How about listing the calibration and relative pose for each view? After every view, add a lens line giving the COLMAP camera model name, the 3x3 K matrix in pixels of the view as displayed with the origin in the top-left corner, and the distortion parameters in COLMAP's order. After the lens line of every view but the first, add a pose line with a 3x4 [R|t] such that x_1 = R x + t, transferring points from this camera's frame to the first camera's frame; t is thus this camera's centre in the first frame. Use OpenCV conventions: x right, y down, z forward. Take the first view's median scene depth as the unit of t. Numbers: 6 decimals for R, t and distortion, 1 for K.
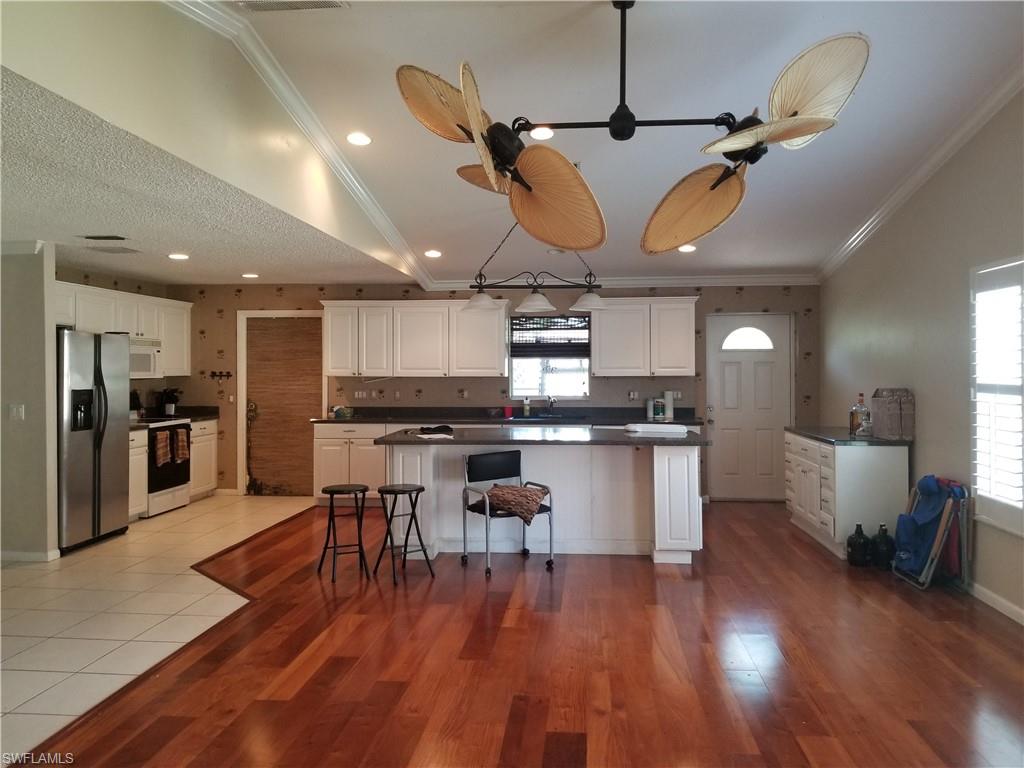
lens RADIAL K [[795.4, 0, 512.3], [0, 795.4, 363.5], [0, 0, 1]] dist [0.102681, -0.179689]
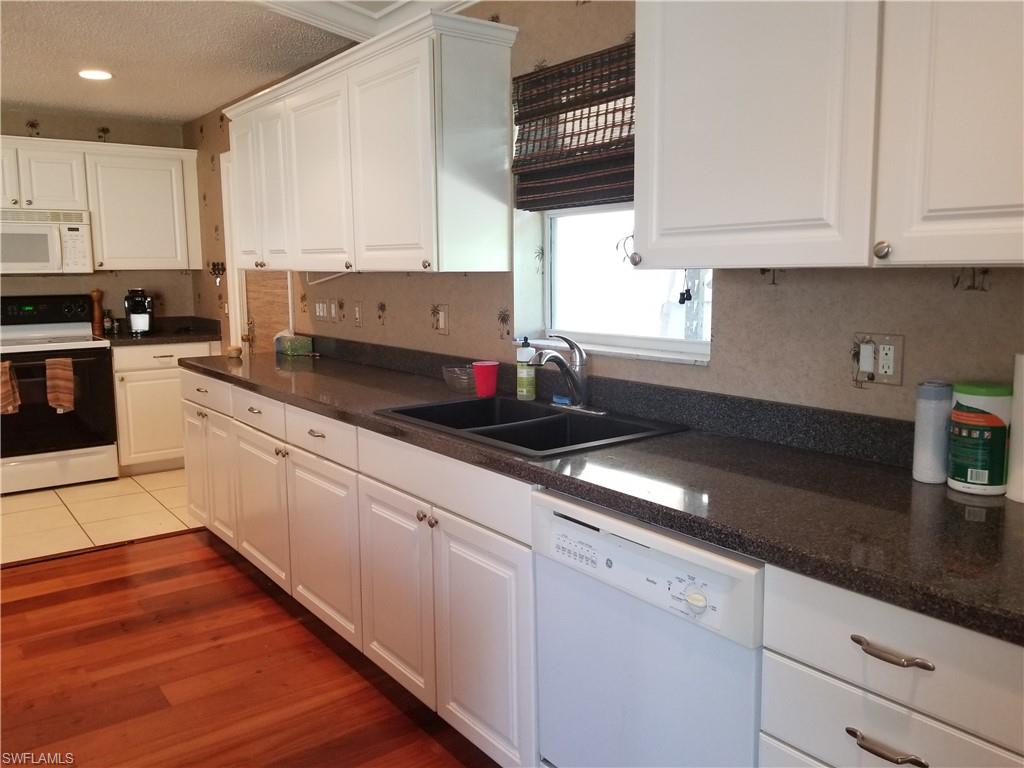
lens RADIAL K [[795.4, 0, 512.3], [0, 795.4, 363.5], [0, 0, 1]] dist [0.102681, -0.179689]
pose [[0.687910, 0.082917, -0.721044, 0.243390], [0.007681, 0.992565, 0.121469, 0.014312], [0.725755, -0.089098, 0.682159, 0.793875]]
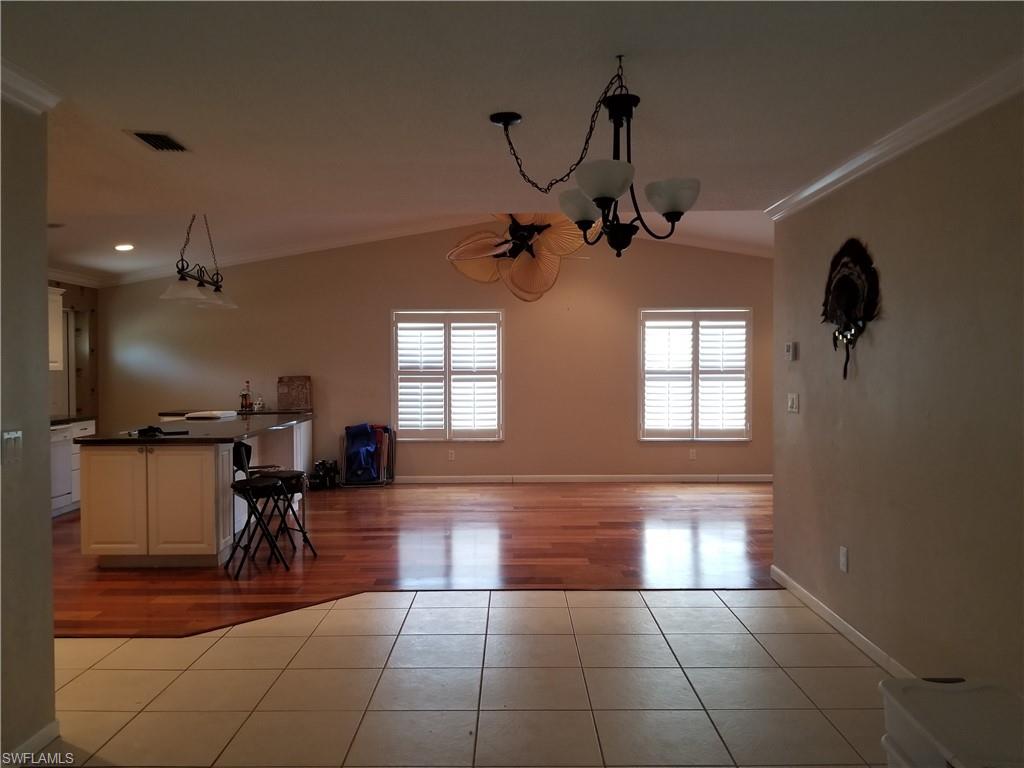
lens RADIAL K [[795.4, 0, 512.3], [0, 795.4, 363.5], [0, 0, 1]] dist [0.102681, -0.179689]
pose [[-0.098623, 0.005585, 0.995109, -0.774434], [-0.003251, 0.999977, -0.005935, 0.010492], [-0.995120, -0.003820, -0.098602, 0.535703]]
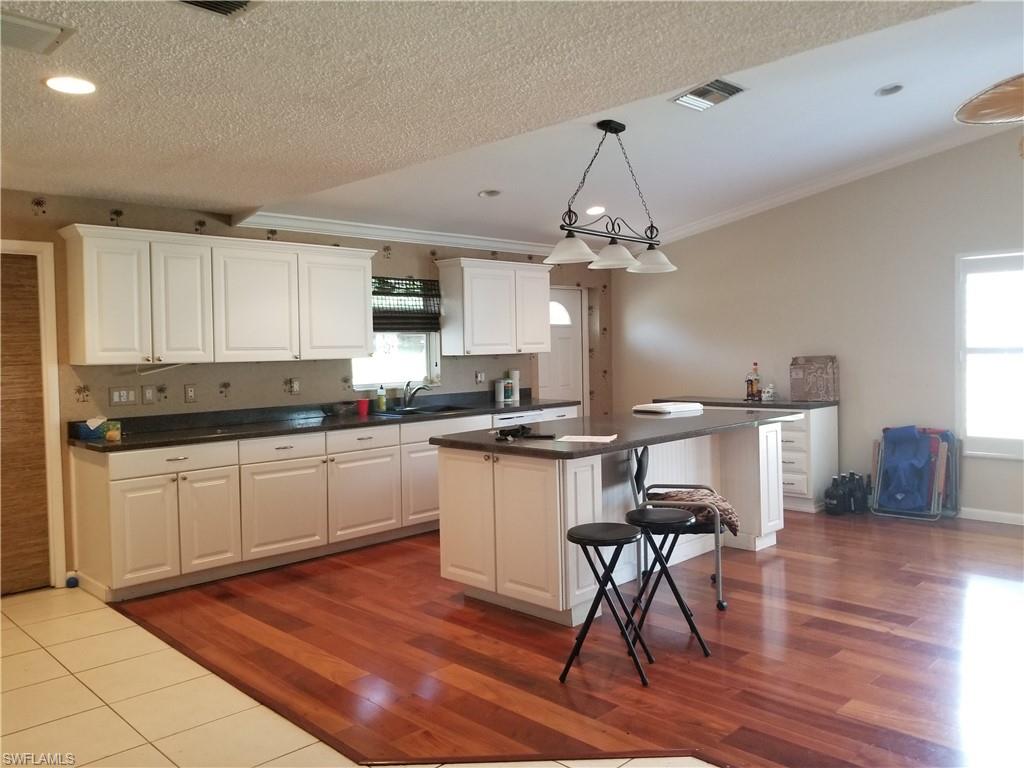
lens RADIAL K [[795.3, 0, 531.0], [0, 795.3, 367.0], [0, 0, 1]] dist [0.092755, -0.181150]
pose [[0.627965, -0.030552, 0.777642, -0.476190], [0.013981, 0.999511, 0.027979, 0.006233], [-0.778116, -0.006698, 0.628085, 0.433573]]
